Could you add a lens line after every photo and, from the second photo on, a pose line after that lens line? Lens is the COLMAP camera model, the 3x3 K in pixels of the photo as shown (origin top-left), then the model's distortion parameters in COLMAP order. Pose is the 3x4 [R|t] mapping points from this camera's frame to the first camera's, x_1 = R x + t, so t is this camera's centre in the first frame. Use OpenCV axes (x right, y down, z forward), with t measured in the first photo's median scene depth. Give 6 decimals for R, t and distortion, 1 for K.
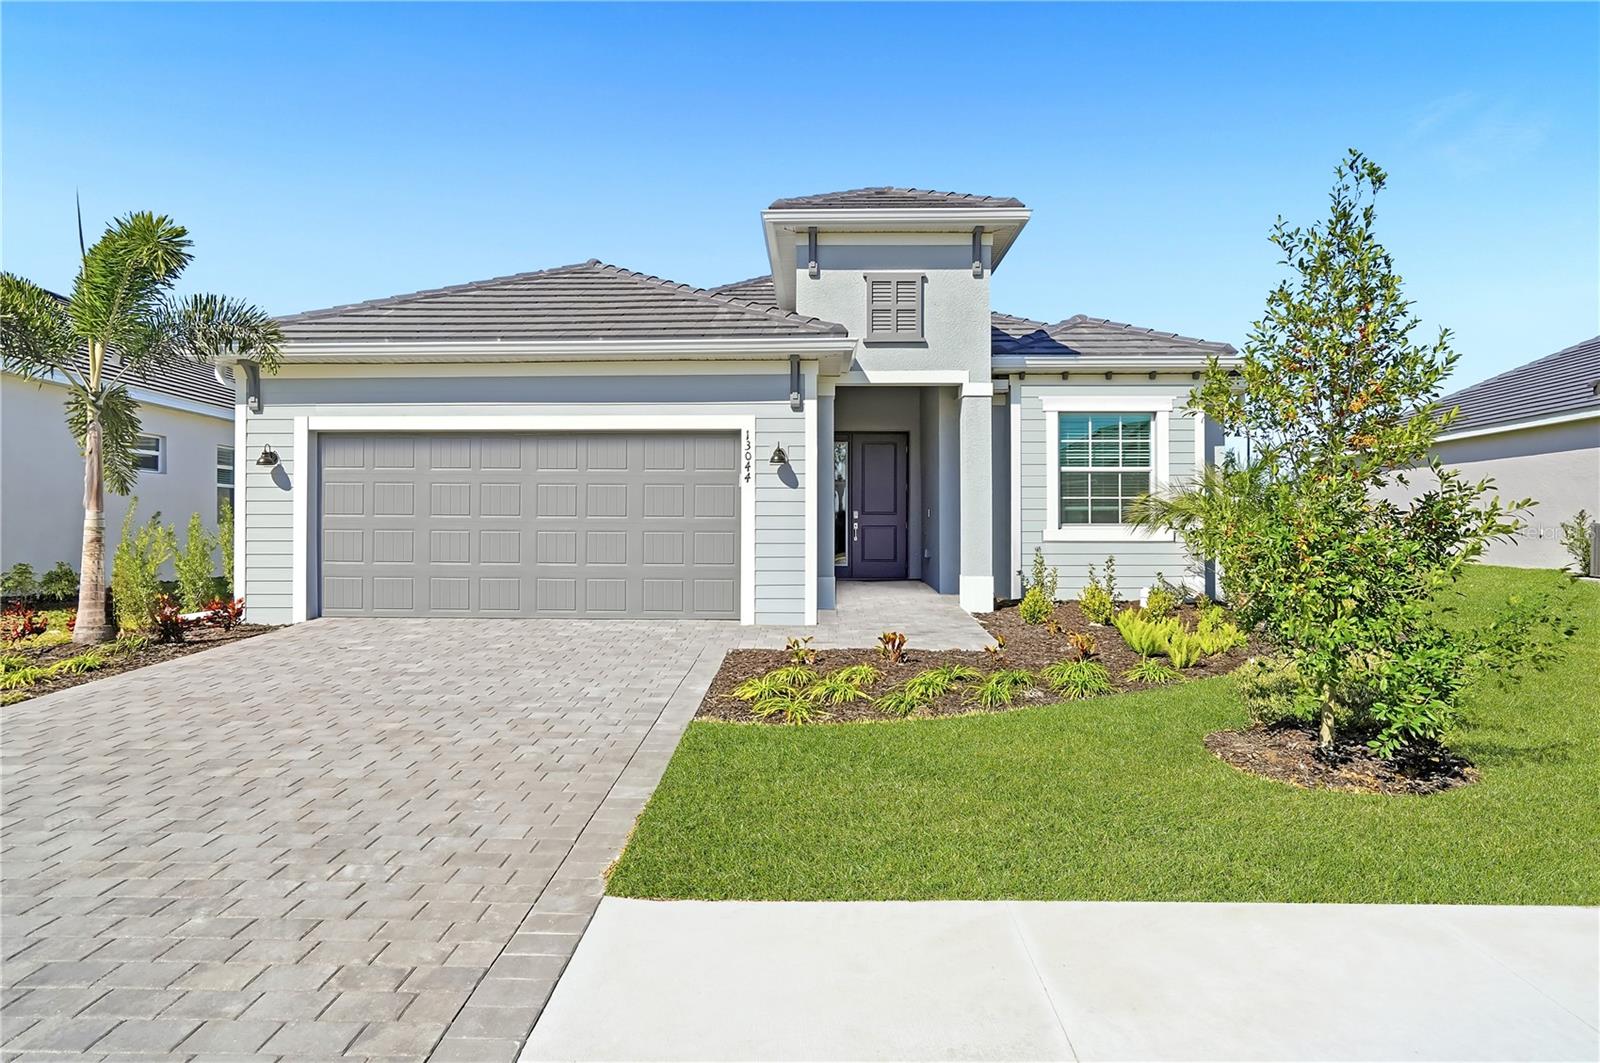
lens RADIAL K [[913.4, 0, 800.0], [0, 913.4, 531.5], [0, 0, 1]] dist [-0.038494, 0.036544]
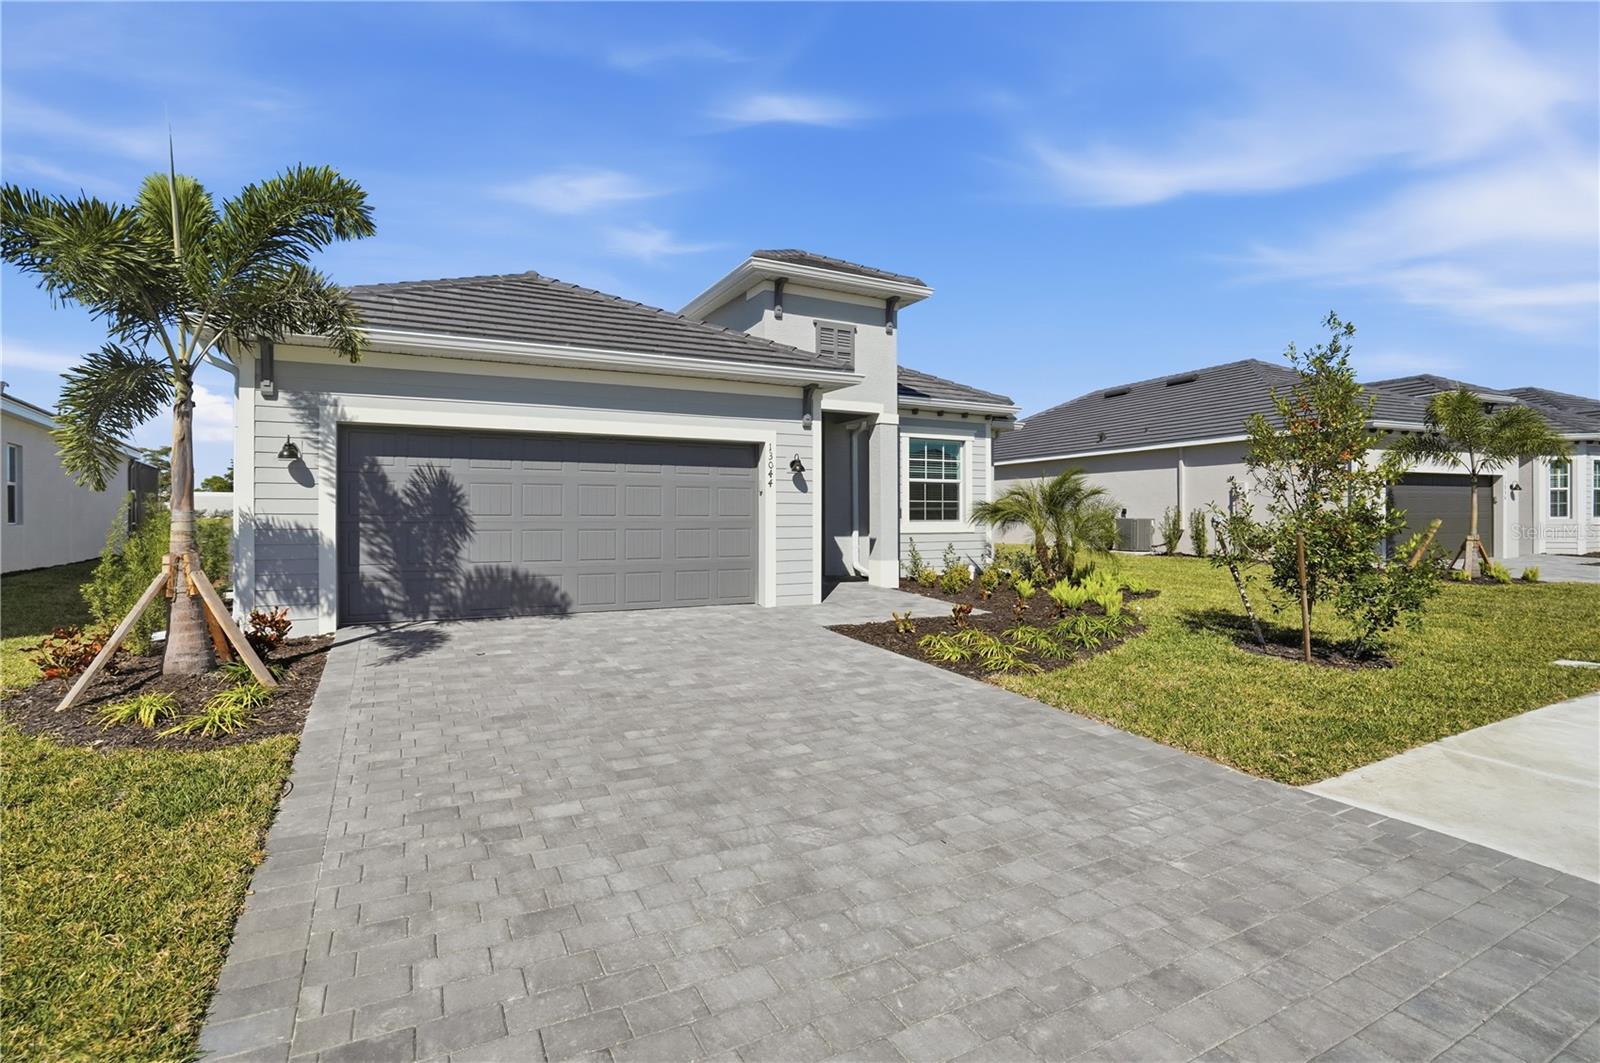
lens RADIAL K [[749.8, 0, 796.9], [0, 749.8, 534.6], [0, 0, 1]] dist [-0.062036, 0.025573]
pose [[0.874670, -0.013135, 0.484541, -0.448806], [0.006269, 0.999856, 0.015786, -0.006330], [-0.484679, -0.010770, 0.874626, 0.115793]]
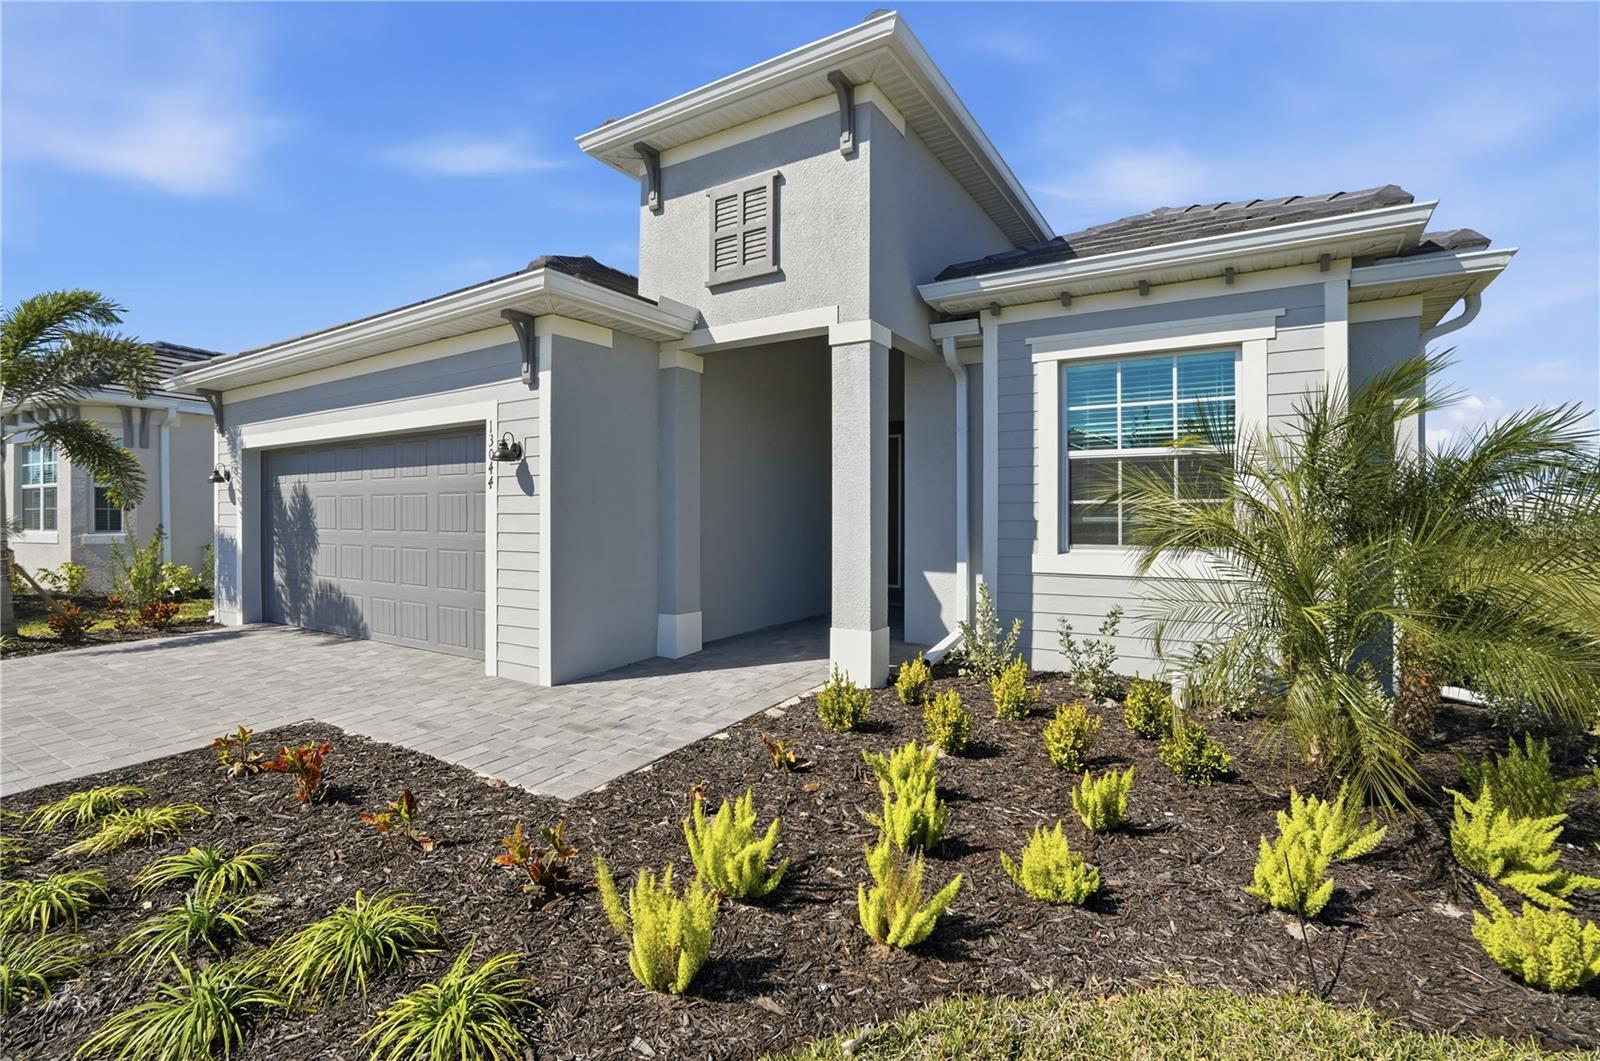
lens RADIAL K [[749.8, 0, 796.9], [0, 749.8, 533.6], [0, 0, 1]] dist [-0.062036, 0.025573]
pose [[0.859309, 0.010215, -0.511355, 0.429381], [-0.007856, 0.999946, 0.006773, -0.020105], [0.511397, -0.001803, 0.859343, 0.536821]]
